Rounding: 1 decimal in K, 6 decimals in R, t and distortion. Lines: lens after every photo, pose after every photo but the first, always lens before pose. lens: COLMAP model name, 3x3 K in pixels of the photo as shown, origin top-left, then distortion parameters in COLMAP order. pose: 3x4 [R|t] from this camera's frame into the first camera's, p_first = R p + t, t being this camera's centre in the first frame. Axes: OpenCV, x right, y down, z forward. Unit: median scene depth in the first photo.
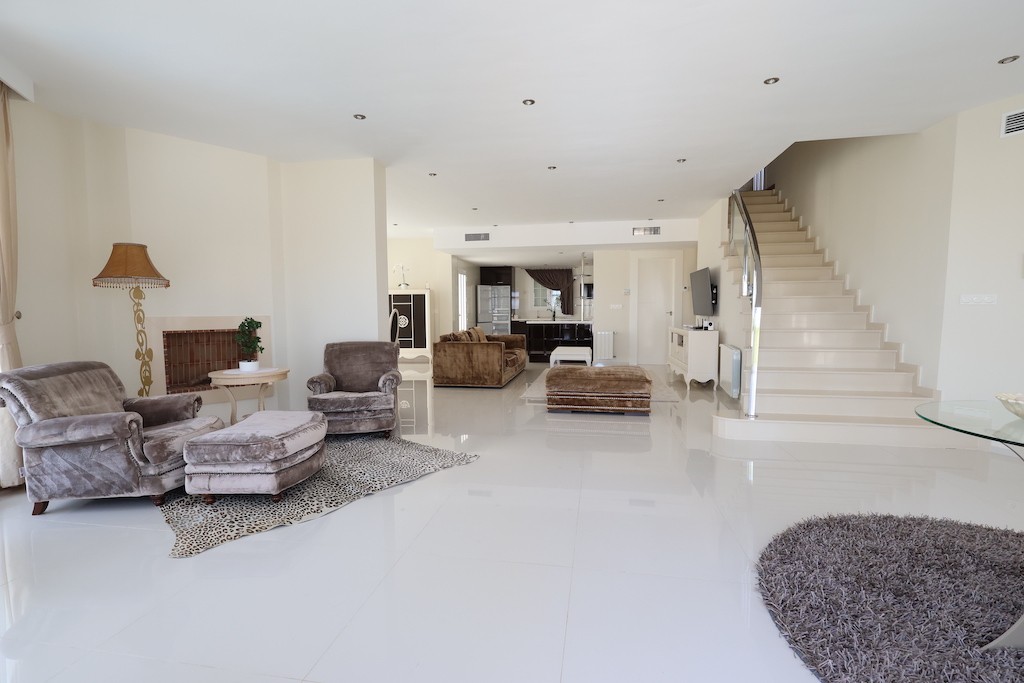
lens RADIAL K [[474.2, 0, 512.6], [0, 474.2, 342.4], [0, 0, 1]] dist [-0.000903, 0.001328]
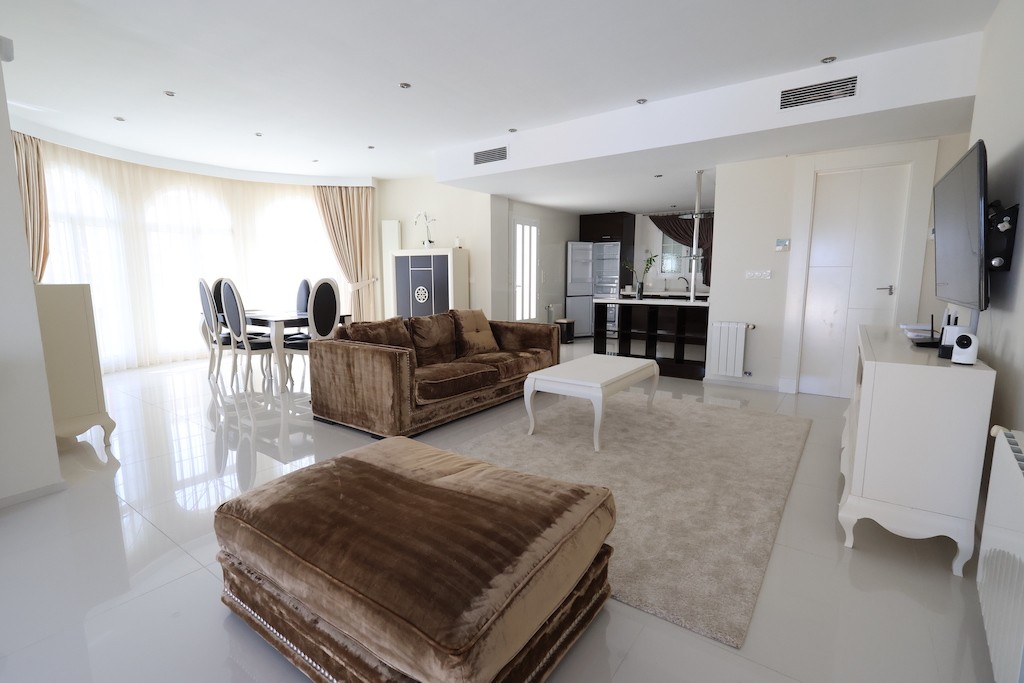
lens RADIAL K [[474.2, 0, 512.6], [0, 474.2, 342.4], [0, 0, 1]] dist [-0.000903, 0.001328]
pose [[0.903593, 0.064608, -0.423492, 0.288837], [-0.033630, 0.996209, 0.080225, -0.050836], [0.427070, -0.058249, 0.902341, 0.619025]]
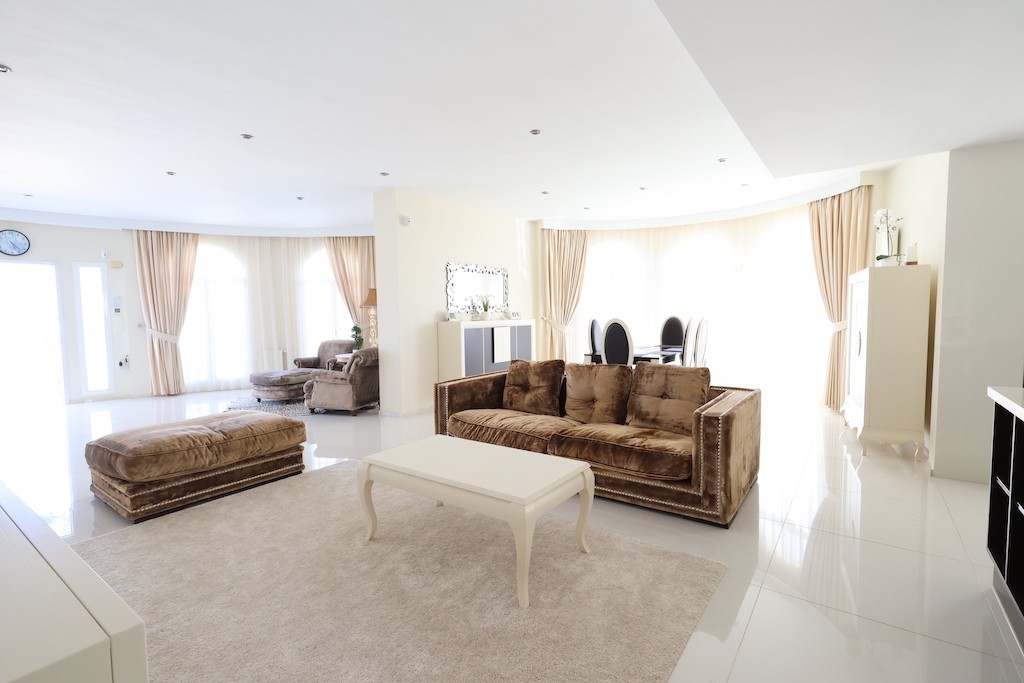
lens RADIAL K [[477.2, 0, 512.0], [0, 477.2, 341.5], [0, 0, 1]] dist [0.000465, 0.000023]
pose [[-0.441435, 0.068575, -0.894669, 0.460446], [-0.044432, 0.994182, 0.098126, -0.112487], [0.896193, 0.083068, -0.435819, 1.351919]]
